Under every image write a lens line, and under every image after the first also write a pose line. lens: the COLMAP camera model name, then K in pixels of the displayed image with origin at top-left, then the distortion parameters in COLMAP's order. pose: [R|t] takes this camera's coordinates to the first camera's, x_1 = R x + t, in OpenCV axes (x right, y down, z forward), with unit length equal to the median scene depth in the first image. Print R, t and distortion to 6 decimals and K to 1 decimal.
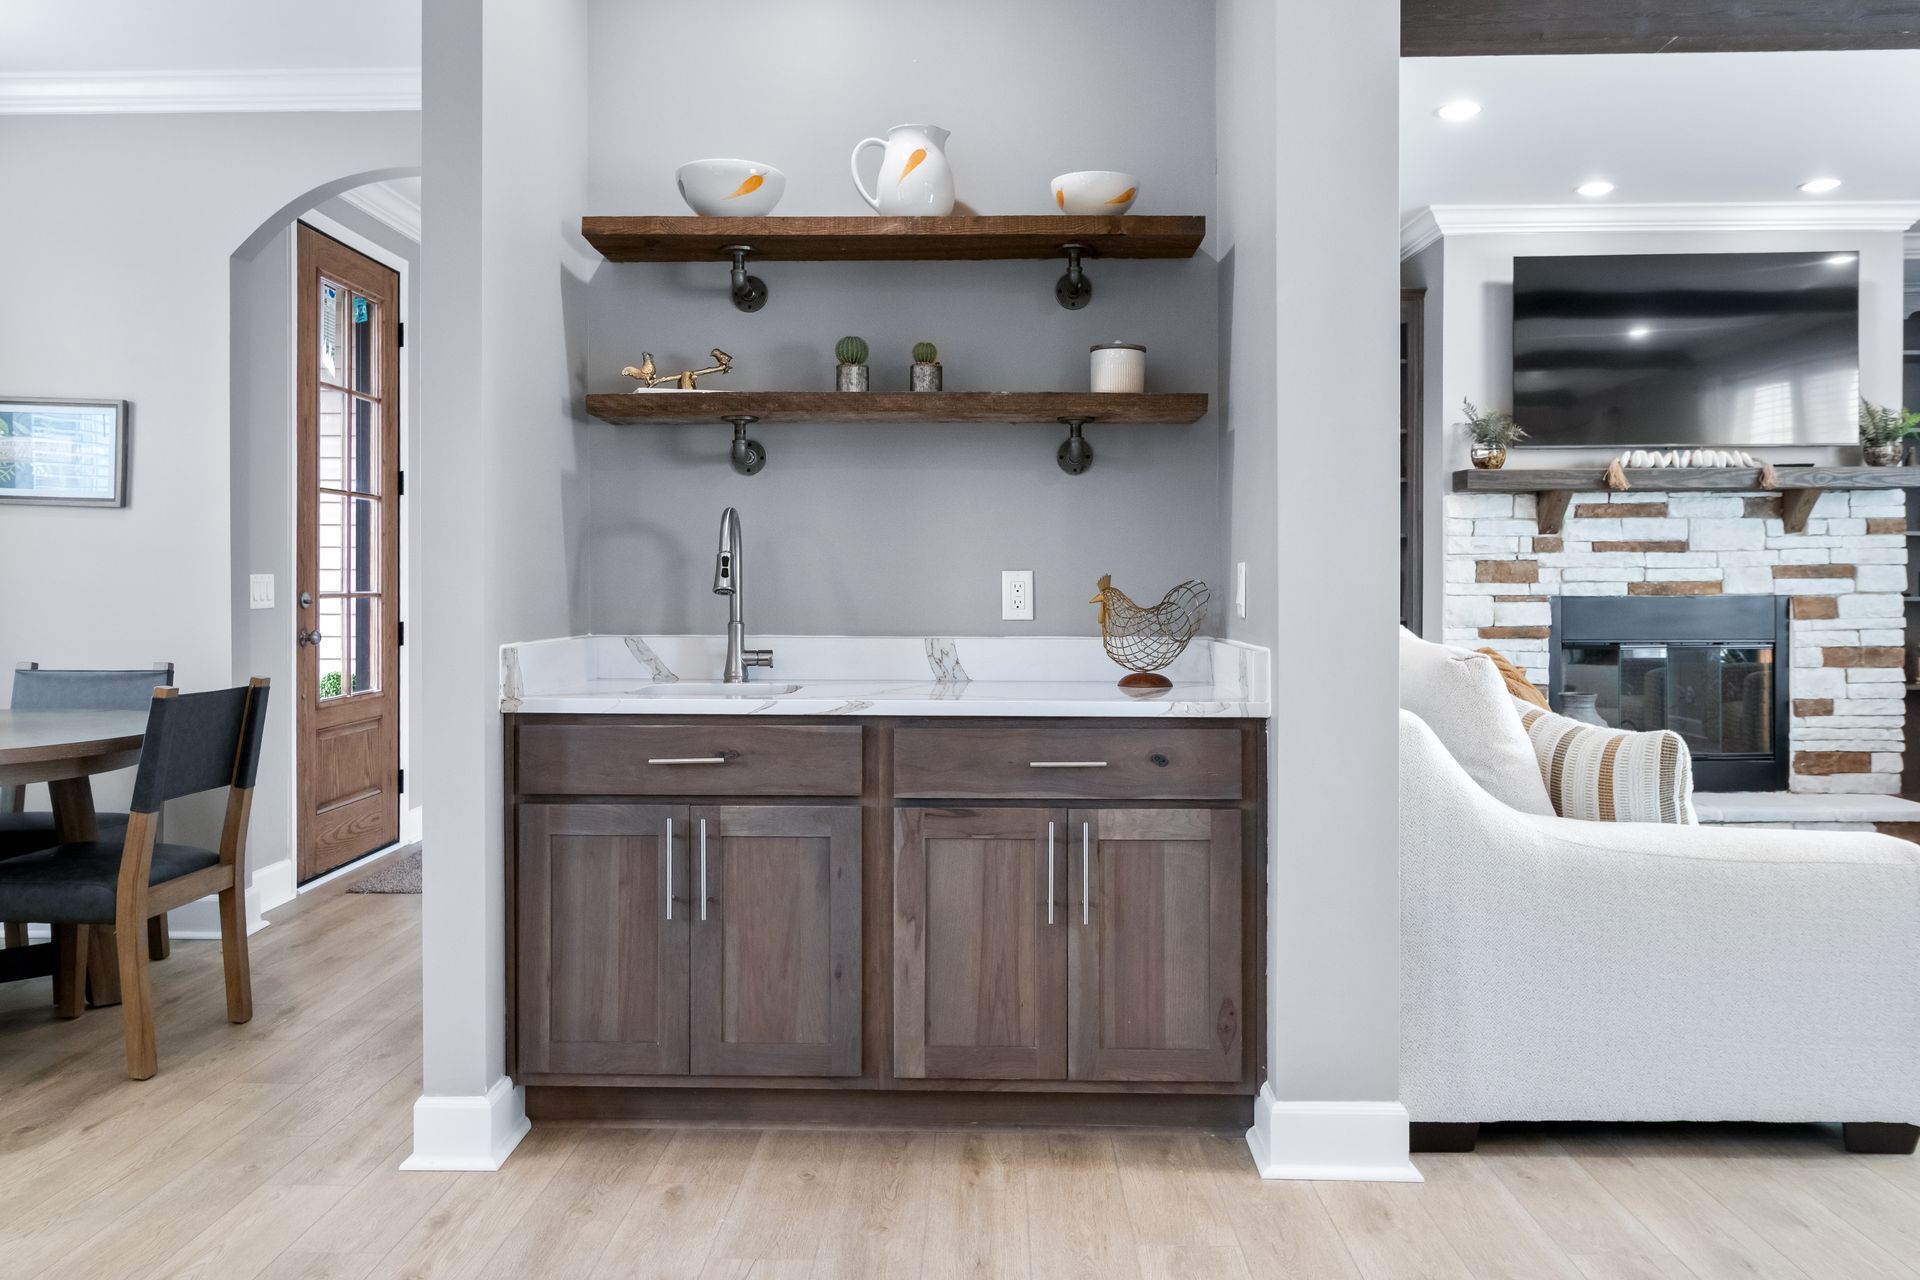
lens RADIAL K [[1449.0, 0, 948.0], [0, 1449.0, 595.0], [0, 0, 1]] dist [0.004547, 0.003620]
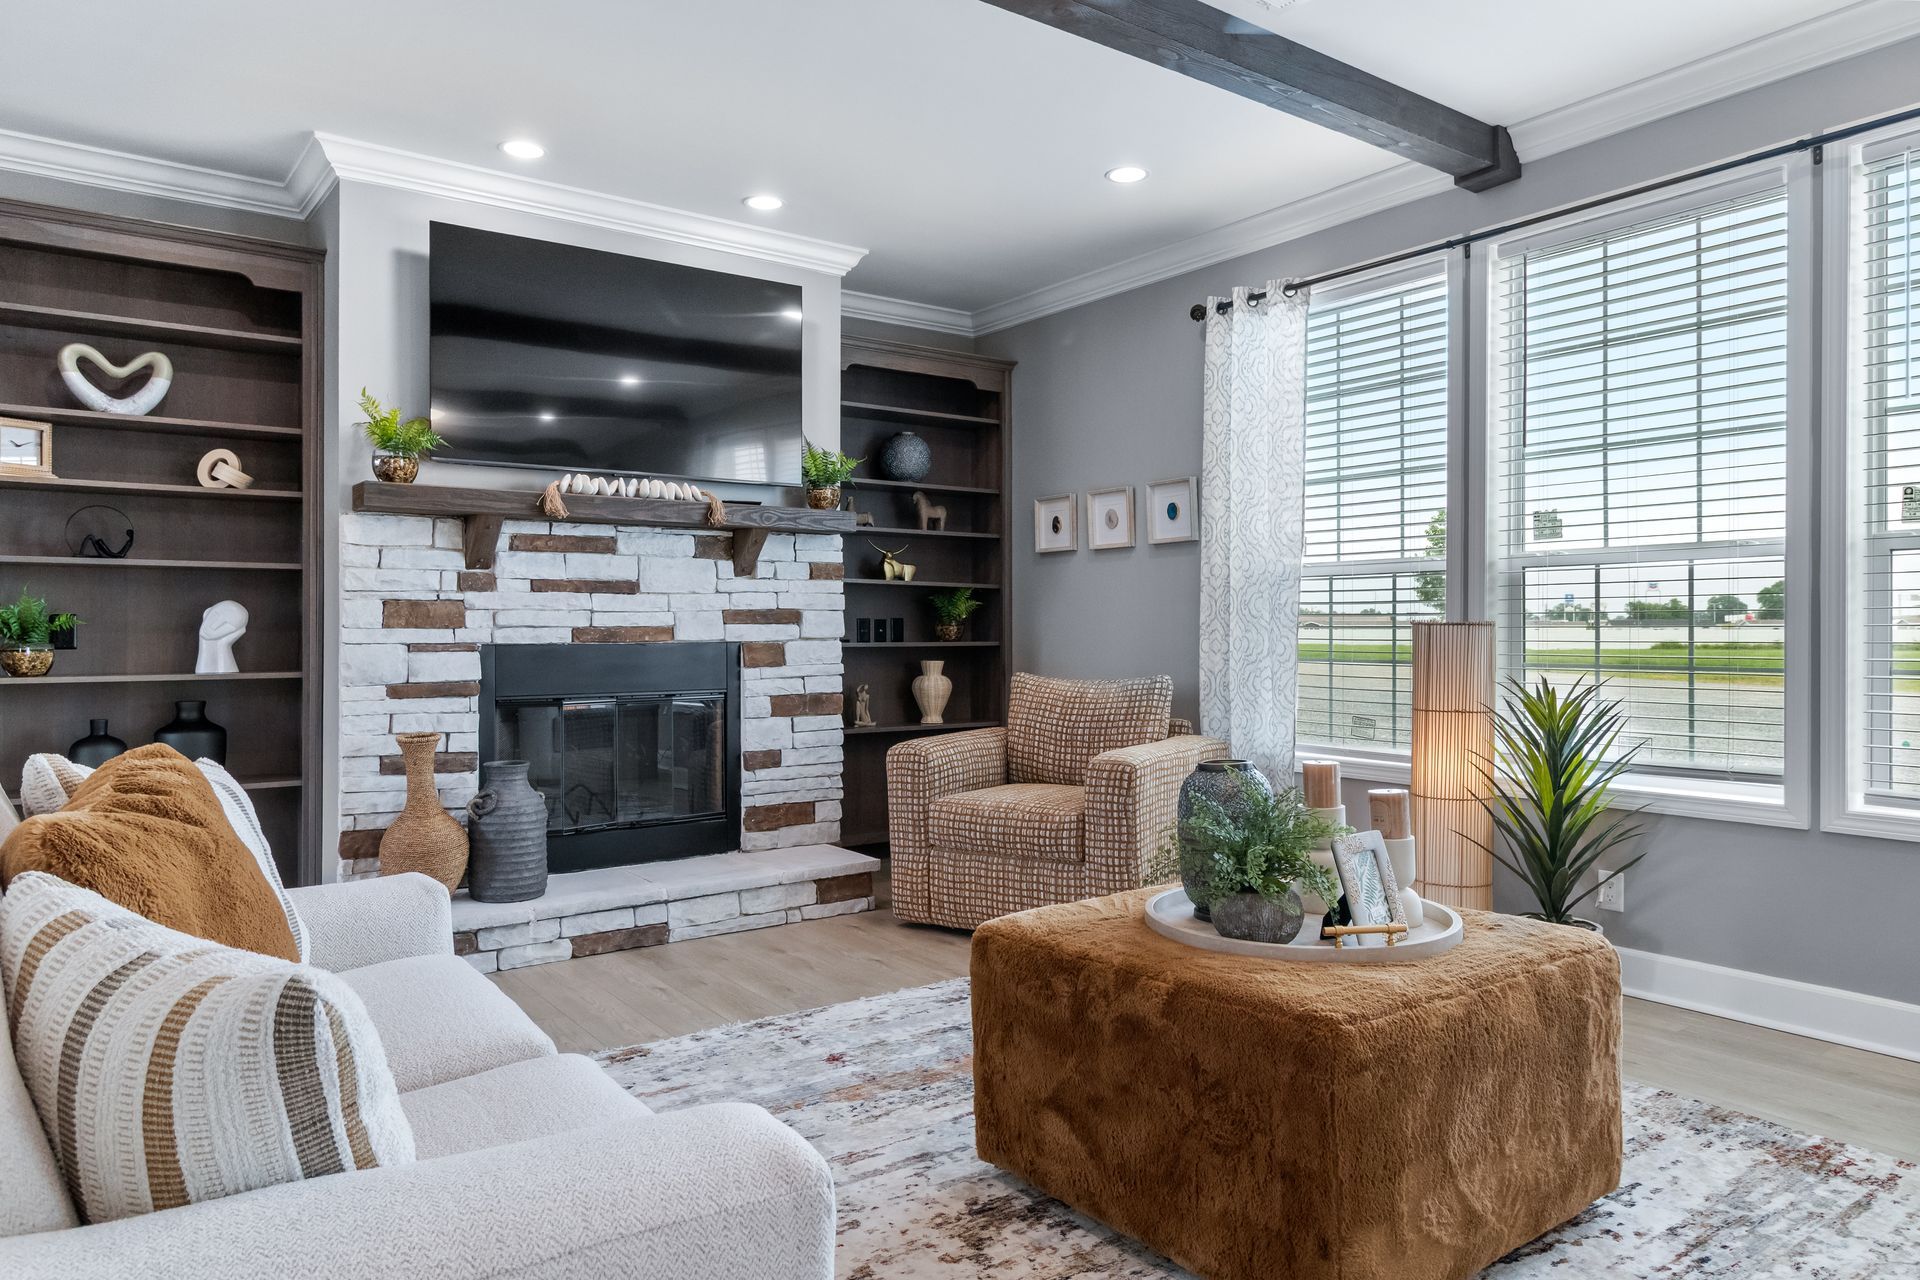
lens RADIAL K [[1227.2, 0, 956.6], [0, 1227.2, 628.6], [0, 0, 1]] dist [0.002358, 0.000362]
pose [[0.789767, 0.001804, 0.613405, 0.206319], [0.004263, 0.999955, -0.008431, -0.001089], [-0.613392, 0.009273, 0.789724, 0.291134]]
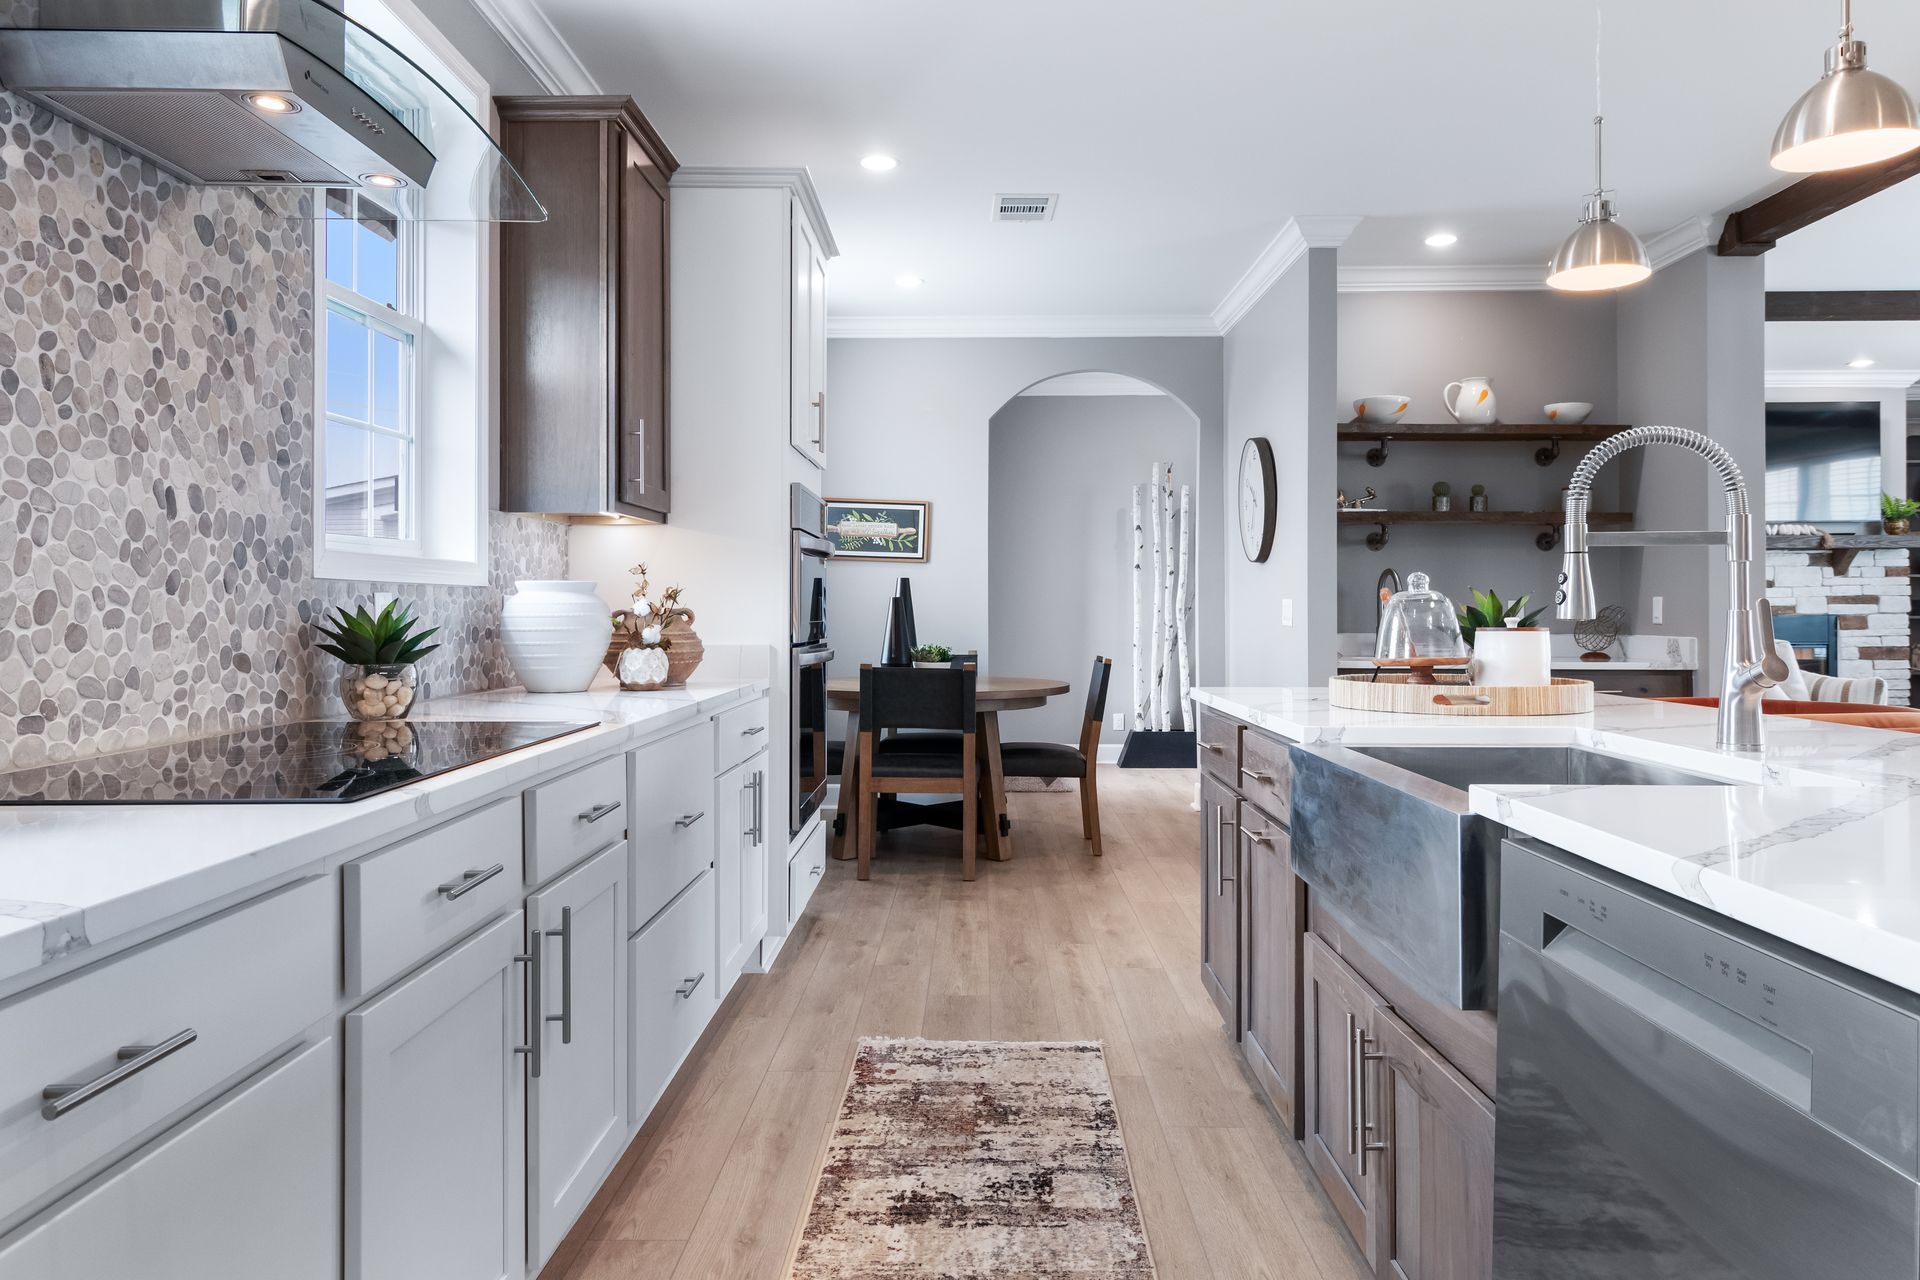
lens RADIAL K [[1269.1, 0, 956.5], [0, 1269.1, 593.5], [0, 0, 1]] dist [0.004945, 0.003498]
pose [[0.999942, 0.001137, 0.010725, -0.412736], [-0.000944, 0.999837, -0.018020, 0.003204], [-0.010743, 0.018009, 0.999780, -0.398580]]
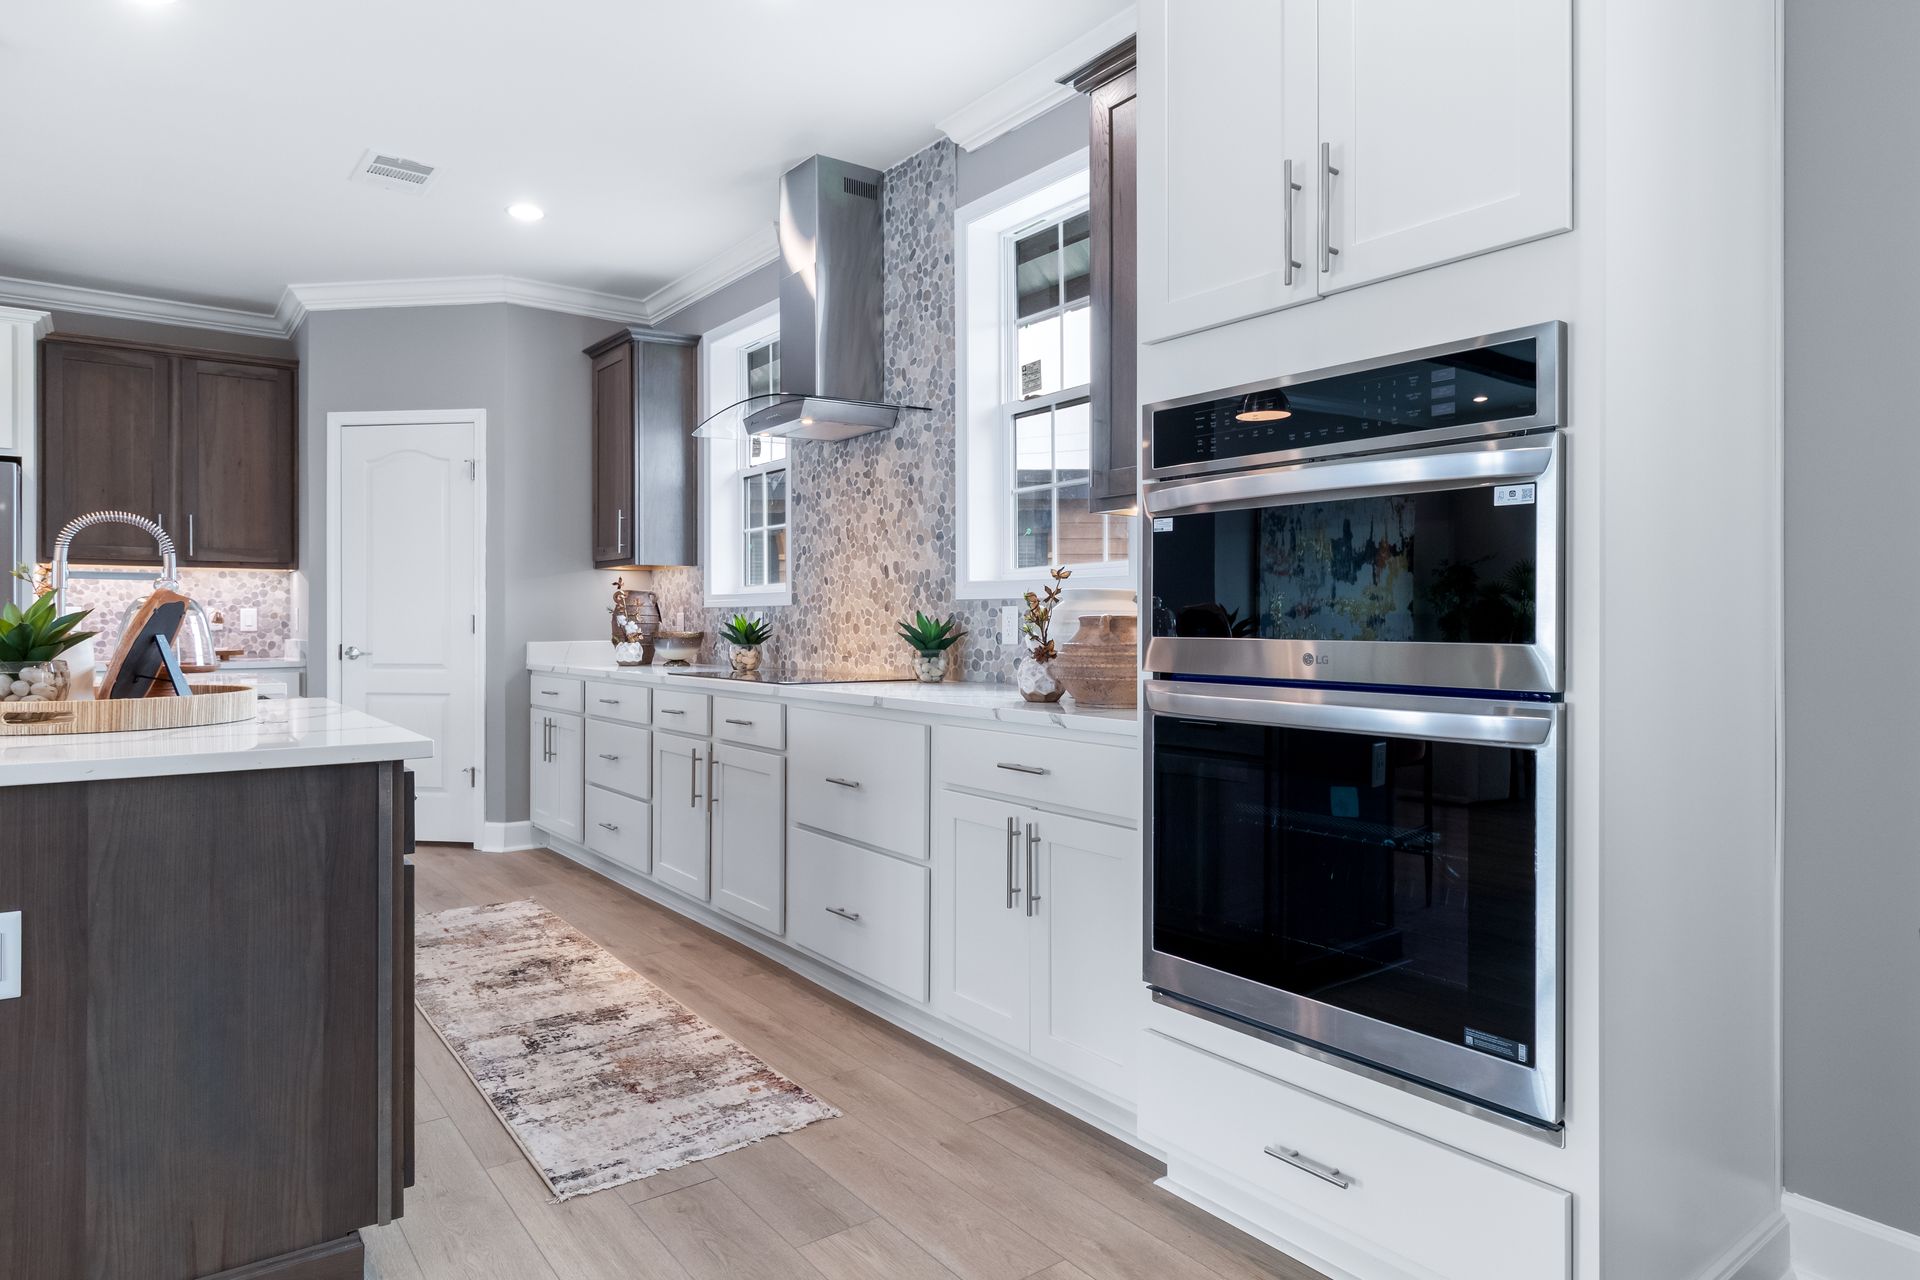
lens RADIAL K [[1135.7, 0, 951.6], [0, 1135.7, 624.1], [0, 0, 1]] dist [0.000797, -0.000646]
pose [[-0.784539, 0.000840, -0.620079, -0.226620], [-0.004558, 0.999964, 0.007122, 0.000292], [0.620063, 0.008414, -0.784507, 0.470935]]
